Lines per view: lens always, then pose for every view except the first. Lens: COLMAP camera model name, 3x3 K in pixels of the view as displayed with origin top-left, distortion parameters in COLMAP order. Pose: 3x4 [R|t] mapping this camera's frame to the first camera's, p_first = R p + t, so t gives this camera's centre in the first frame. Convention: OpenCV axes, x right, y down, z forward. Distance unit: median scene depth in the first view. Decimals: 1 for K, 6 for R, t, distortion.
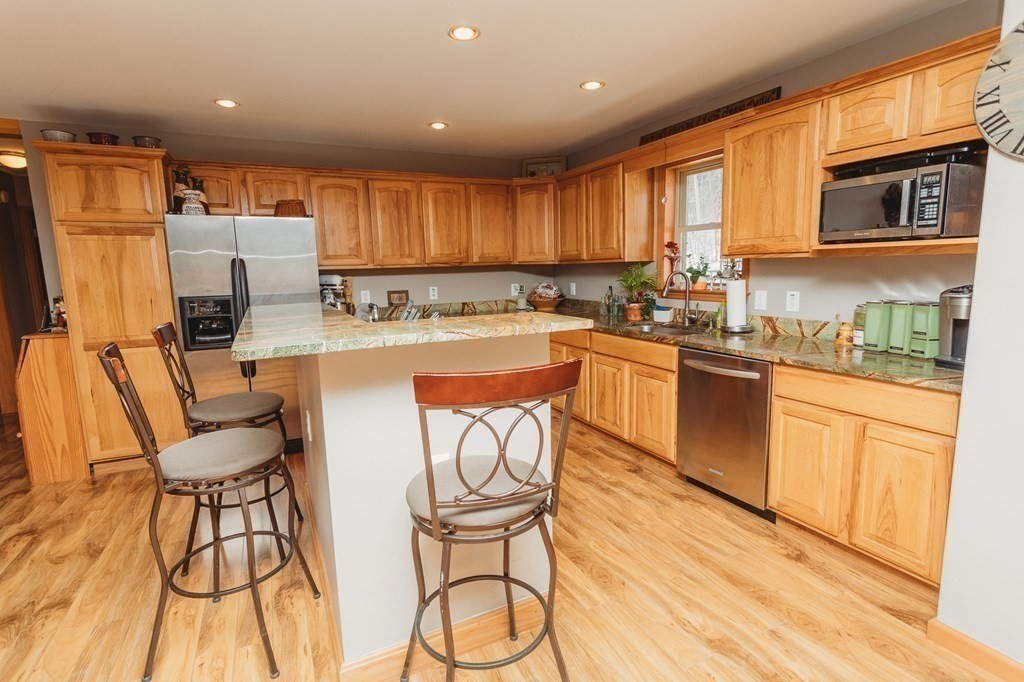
lens RADIAL K [[501.4, 0, 511.0], [0, 501.4, 339.5], [0, 0, 1]] dist [0.001354, 0.000688]
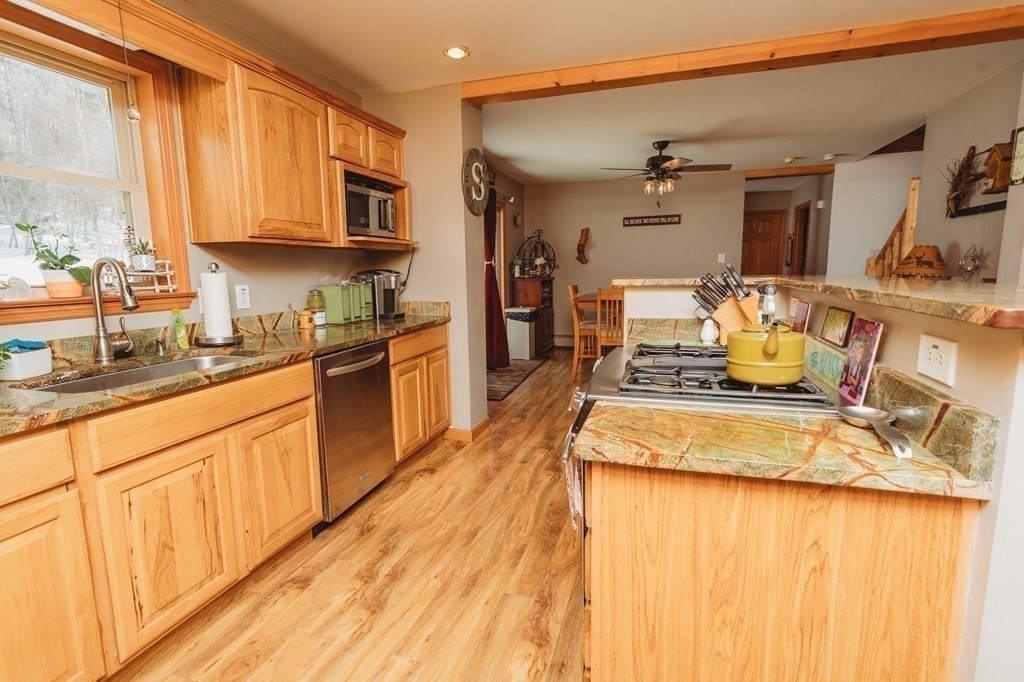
lens RADIAL K [[495.1, 0, 510.0], [0, 495.1, 339.8], [0, 0, 1]] dist [0.002759, 0.001518]
pose [[-0.725304, -0.064602, 0.685390, -0.330716], [0.132864, 0.963734, 0.231438, -0.127922], [-0.675486, 0.258927, -0.690417, 1.172412]]
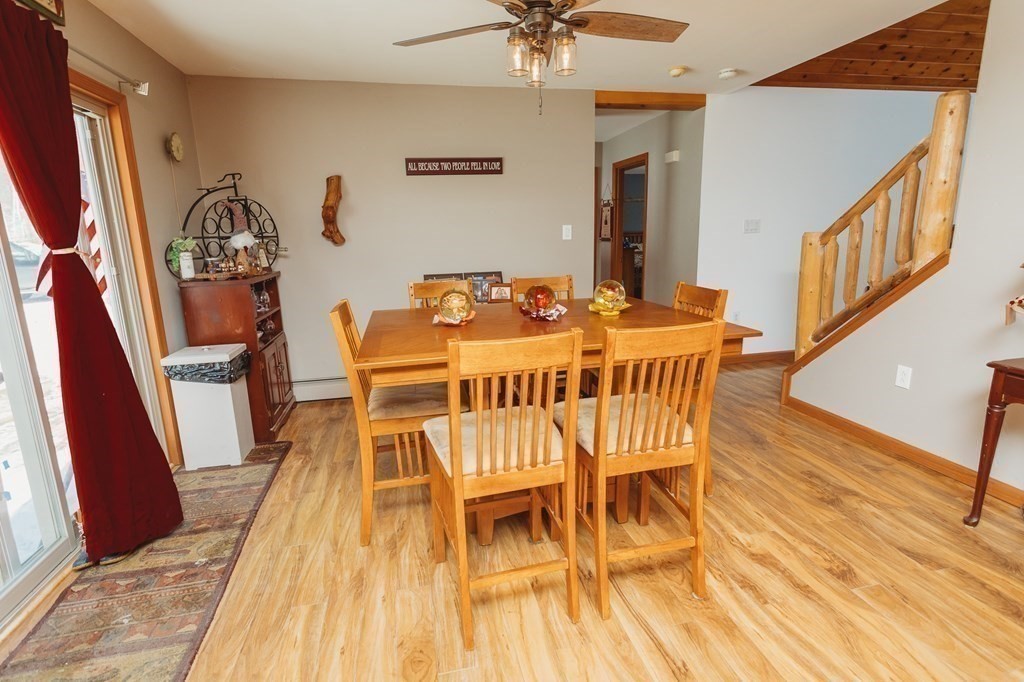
lens RADIAL K [[501.4, 0, 511.0], [0, 501.4, 339.5], [0, 0, 1]] dist [0.001354, 0.000688]
pose [[-0.971297, -0.000192, 0.237870, 0.285362], [0.082195, 0.938131, 0.336383, -0.053556], [-0.223218, 0.346280, -0.911188, 0.405744]]
